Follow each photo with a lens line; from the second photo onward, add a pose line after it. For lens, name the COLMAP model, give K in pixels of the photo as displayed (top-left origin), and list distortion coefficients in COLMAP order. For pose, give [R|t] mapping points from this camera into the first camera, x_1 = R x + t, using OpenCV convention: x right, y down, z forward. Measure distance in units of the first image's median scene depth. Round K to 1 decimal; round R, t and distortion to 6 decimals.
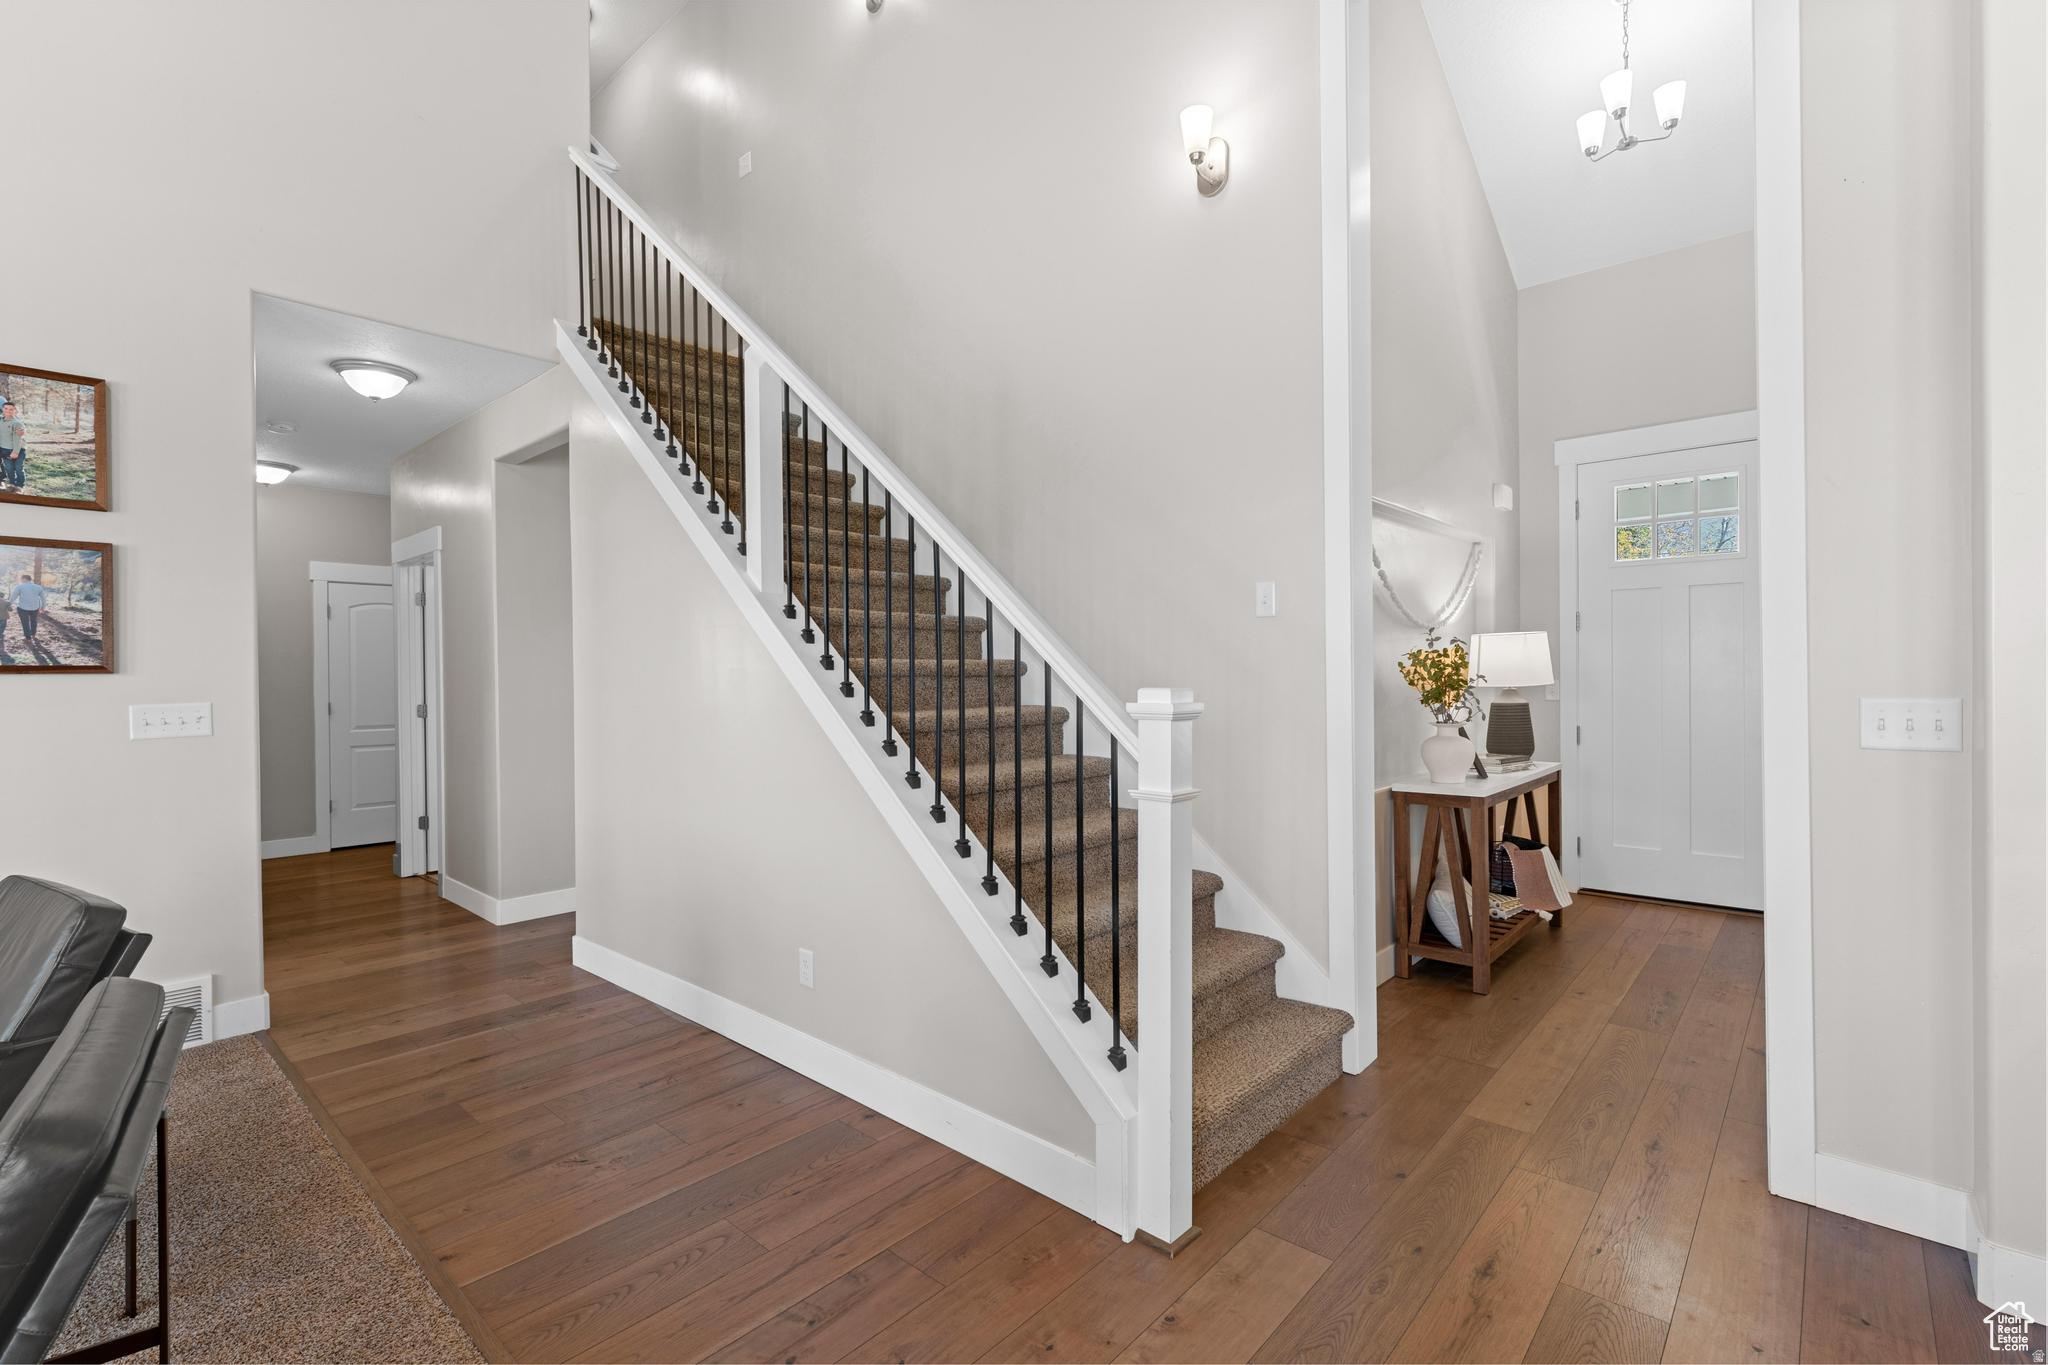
lens RADIAL K [[916.3, 0, 1020.2], [0, 916.3, 679.1], [0, 0, 1]] dist [-0.001289, -0.000514]
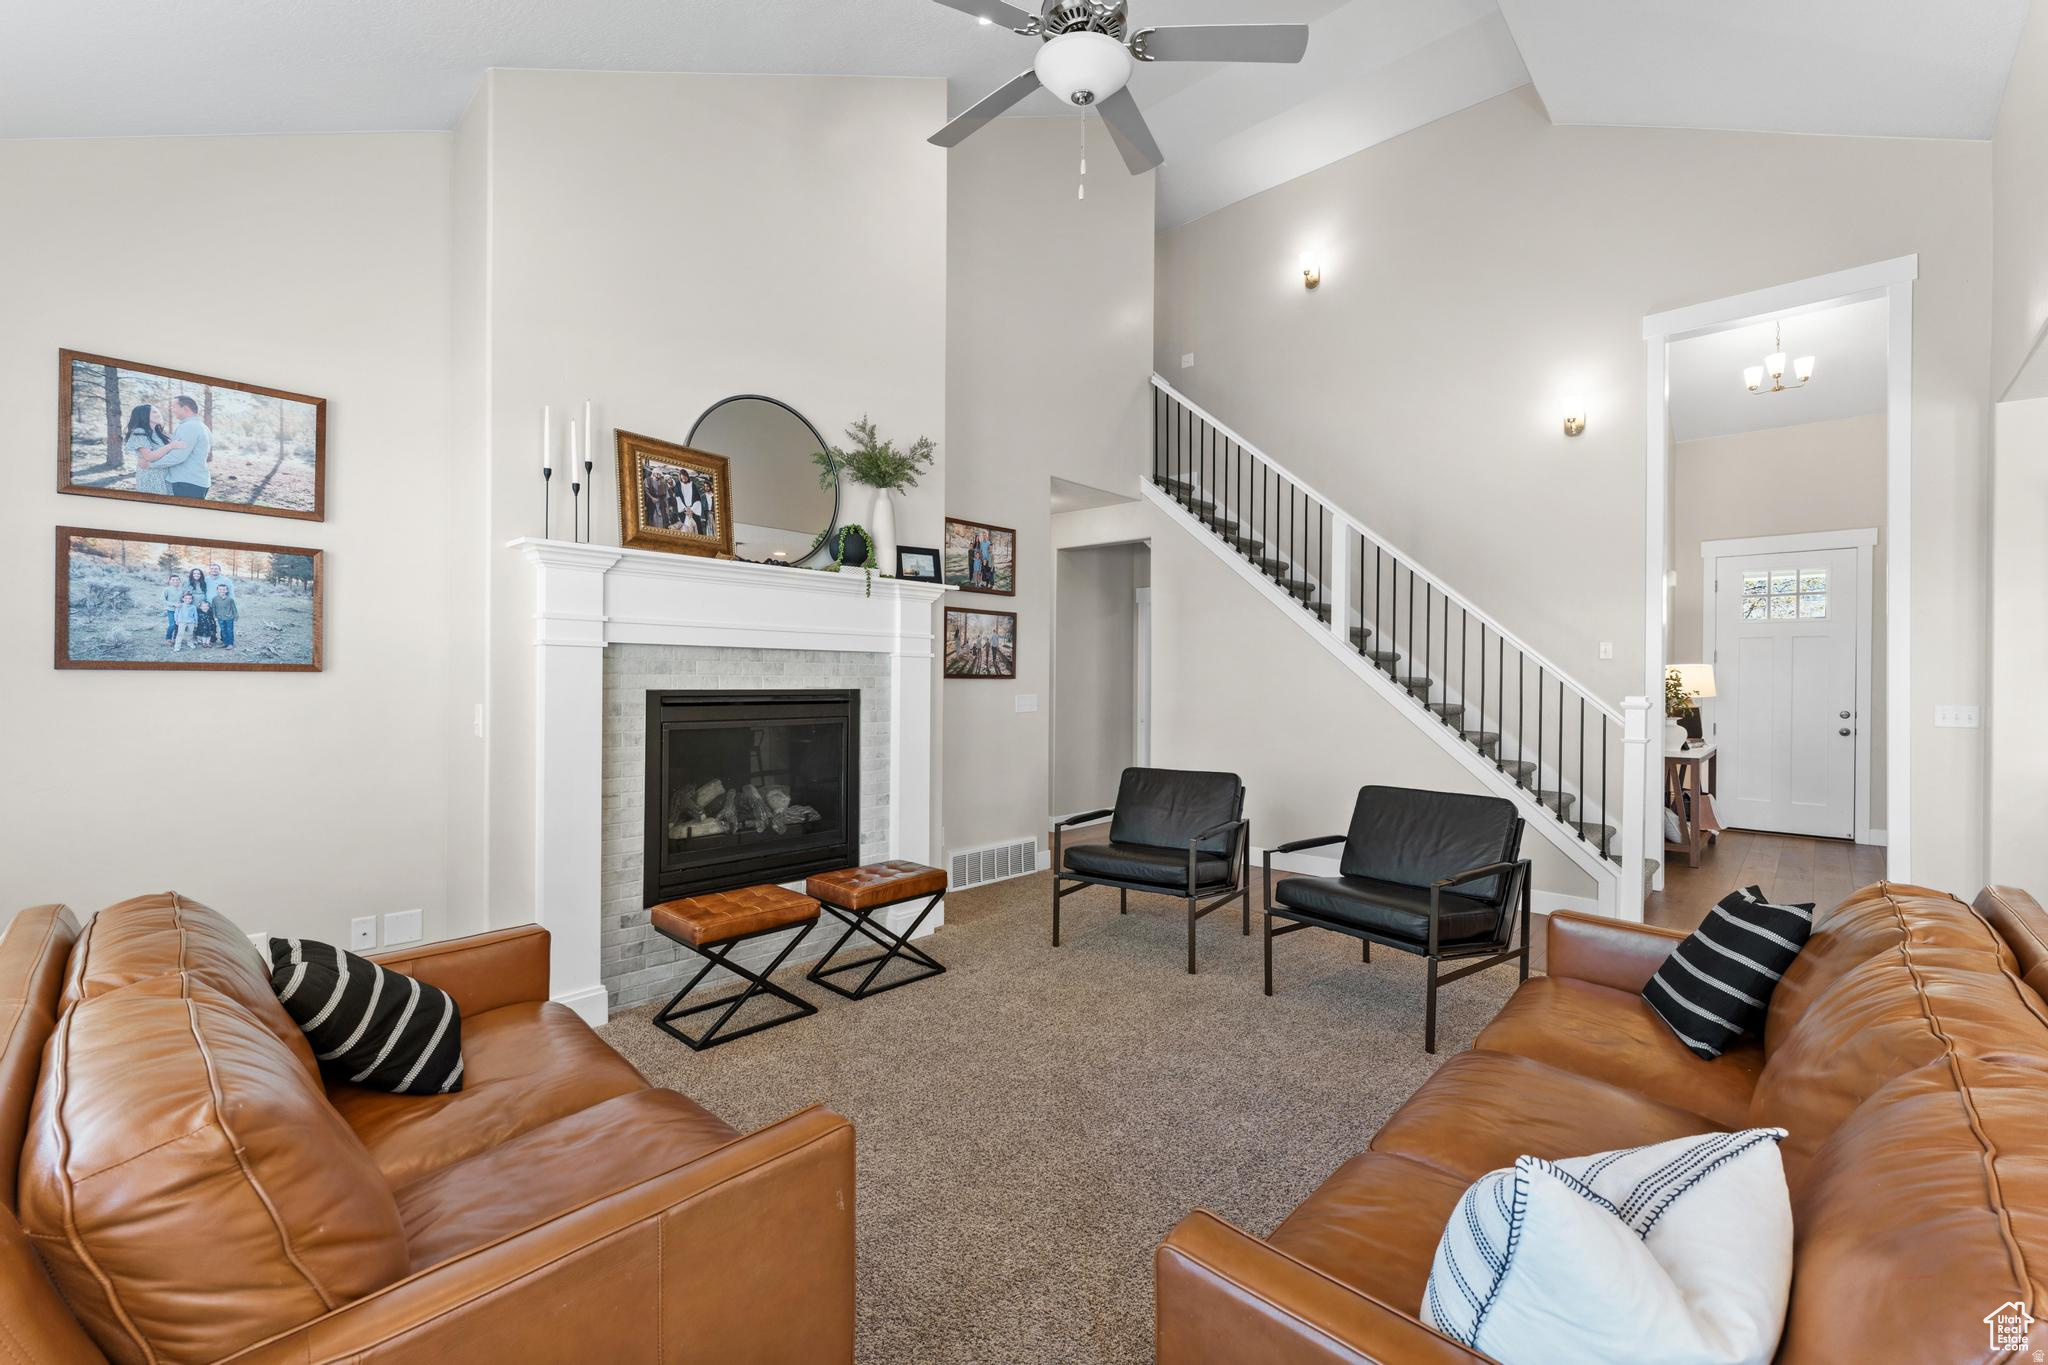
lens RADIAL K [[858.8, 0, 1024.0], [0, 858.8, 678.5], [0, 0, 1]] dist [-0.005468, -0.000197]
pose [[0.999647, 0.016928, -0.020481, -0.903357], [-0.017028, 0.999844, -0.004730, 0.001262], [0.020398, 0.005077, 0.999779, -0.812427]]
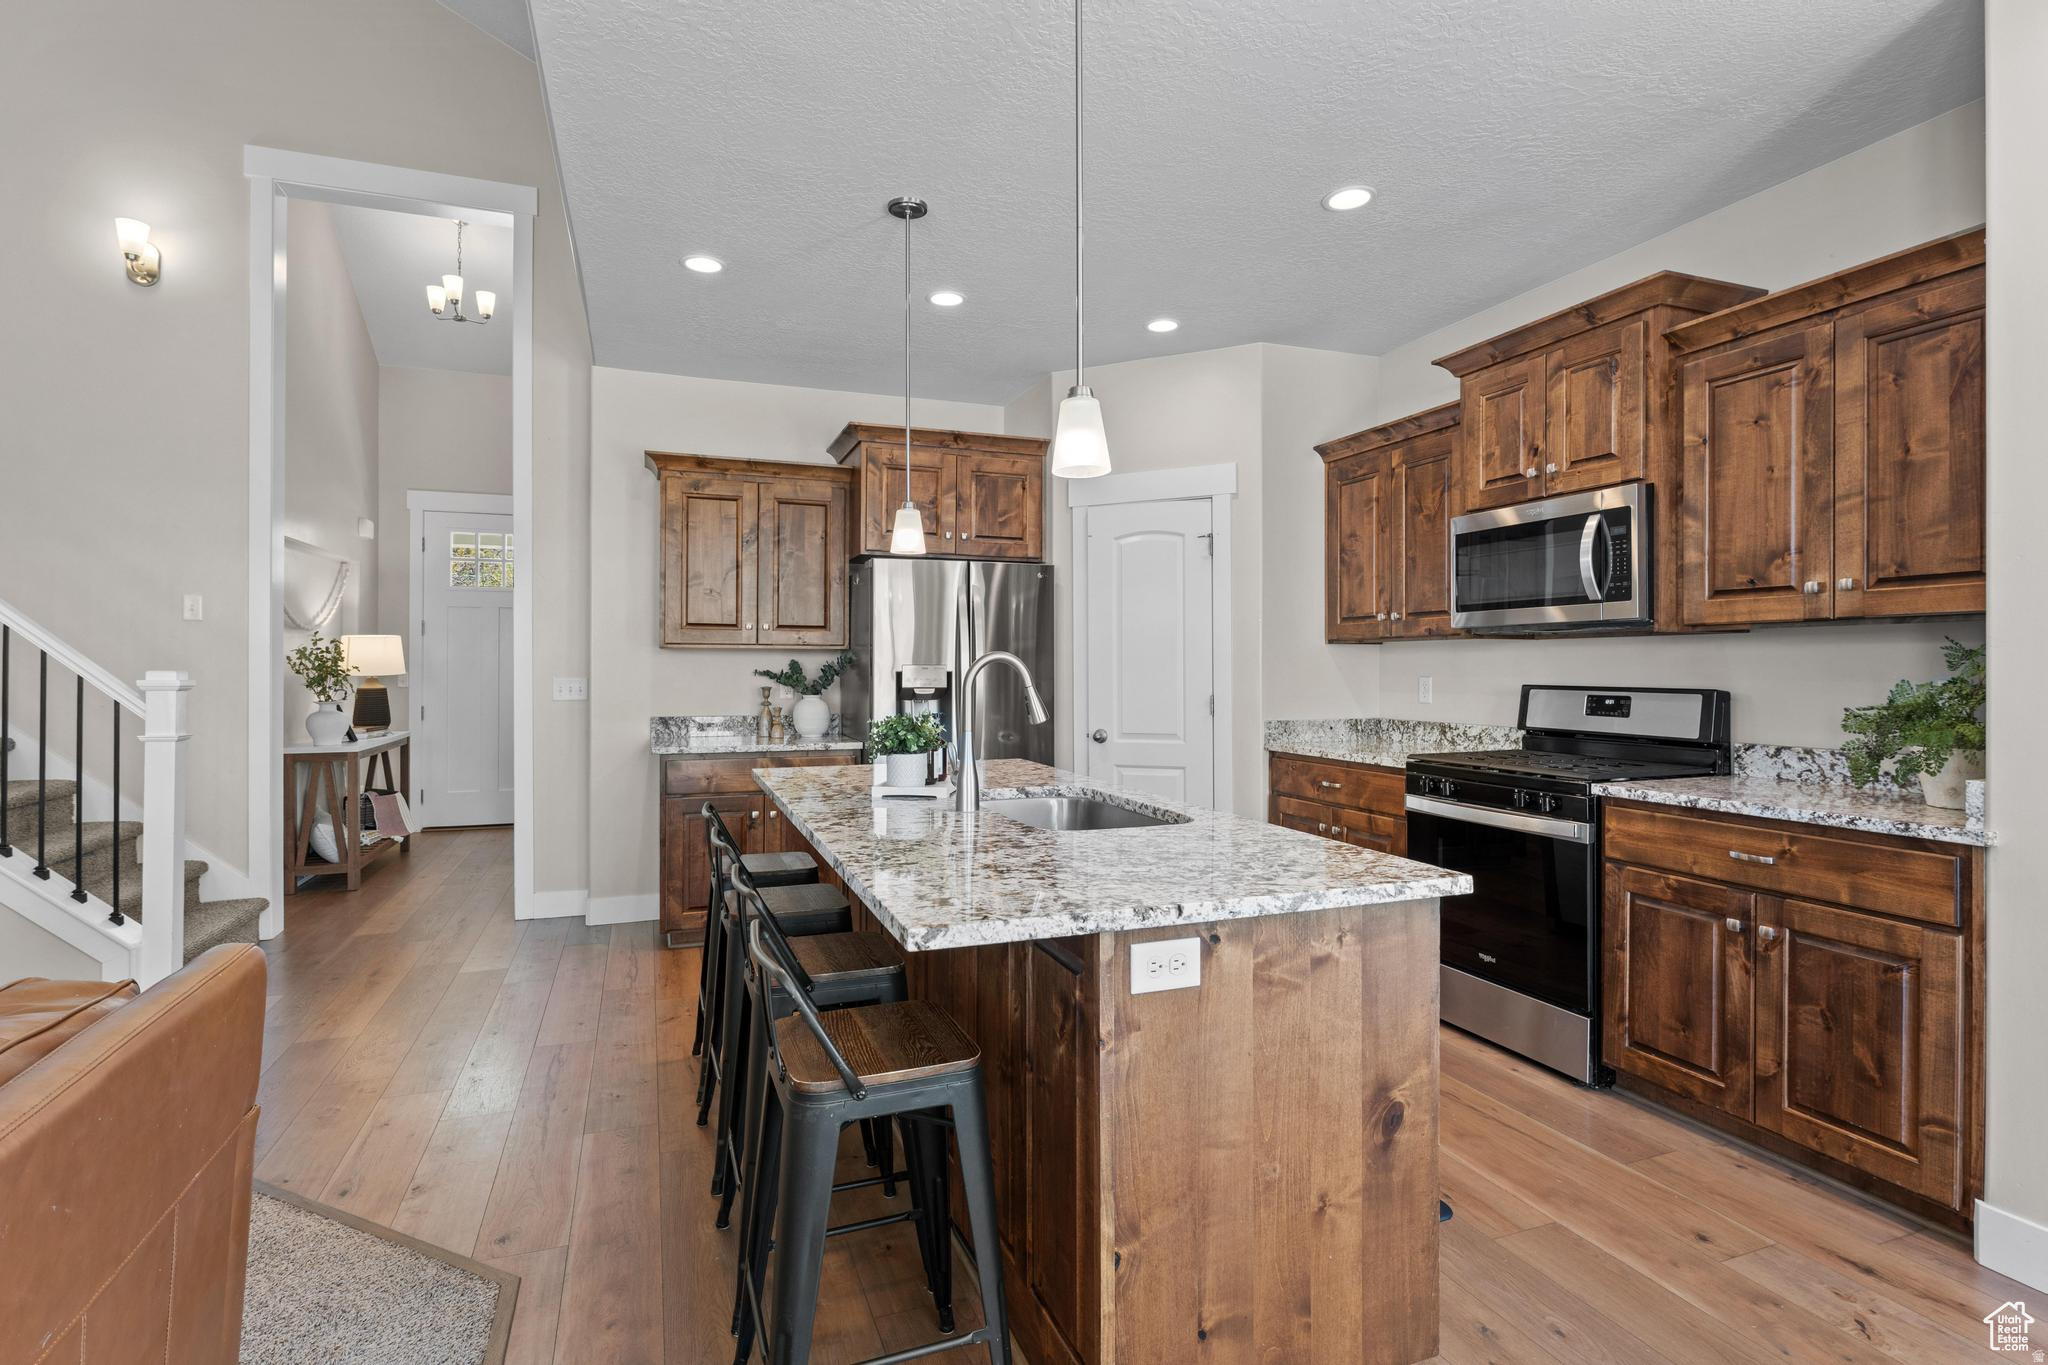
lens RADIAL K [[992.0, 0, 1025.4], [0, 992.0, 666.5], [0, 0, 1]] dist [-0.004442, -0.000026]
pose [[0.455837, 0.011102, 0.889994, -0.452321], [-0.003308, 0.999936, -0.010779, 0.010031], [-0.890057, 0.001969, 0.455845, -0.724177]]
